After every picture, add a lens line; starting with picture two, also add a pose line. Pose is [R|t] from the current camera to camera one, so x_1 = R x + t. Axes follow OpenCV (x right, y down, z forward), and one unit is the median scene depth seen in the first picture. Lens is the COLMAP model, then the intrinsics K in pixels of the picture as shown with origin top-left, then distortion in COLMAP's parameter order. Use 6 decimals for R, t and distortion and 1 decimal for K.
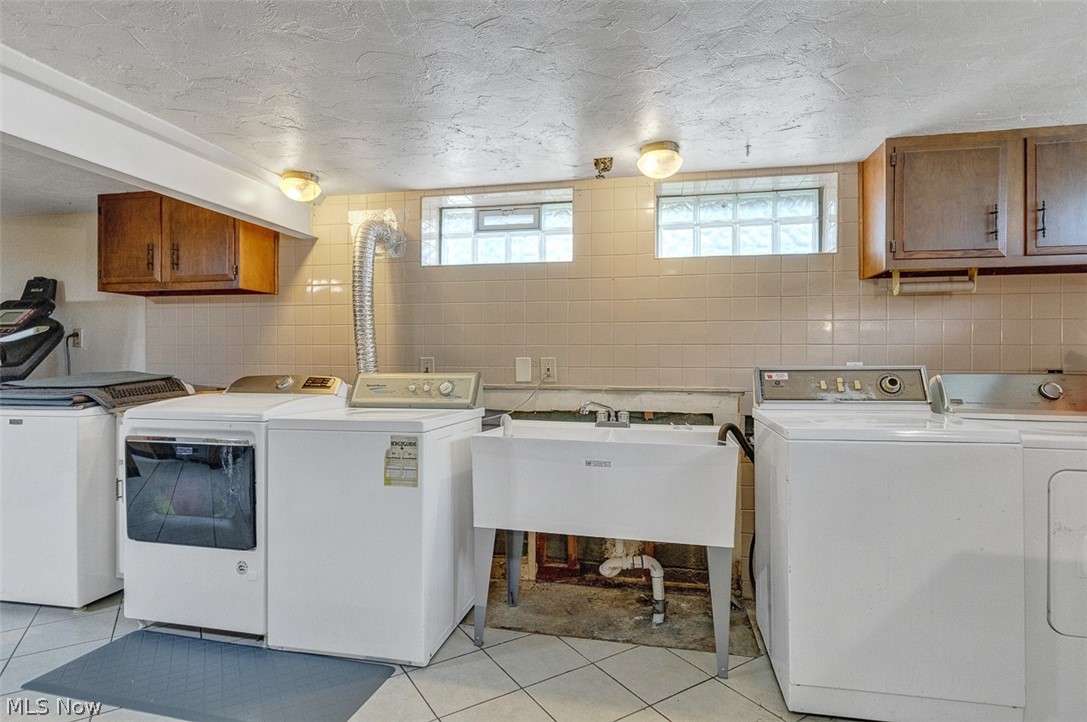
lens RADIAL K [[558.8, 0, 542.6], [0, 558.8, 341.9], [0, 0, 1]] dist [0.034241, -0.000097]
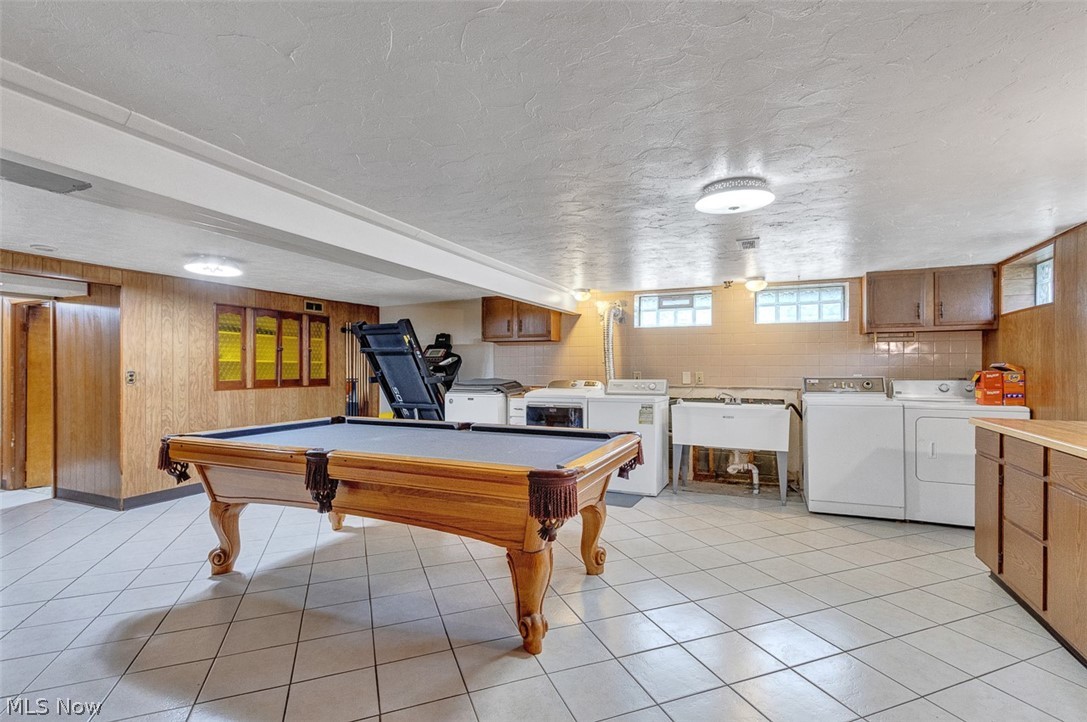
lens RADIAL K [[503.4, 0, 543.5], [0, 503.4, 361.0], [0, 0, 1]] dist [0.014587, 0.000201]
pose [[0.978299, -0.005284, -0.207131, -0.177076], [0.008664, 0.999844, 0.015417, -0.049656], [0.207017, -0.016877, 0.978192, -0.995699]]
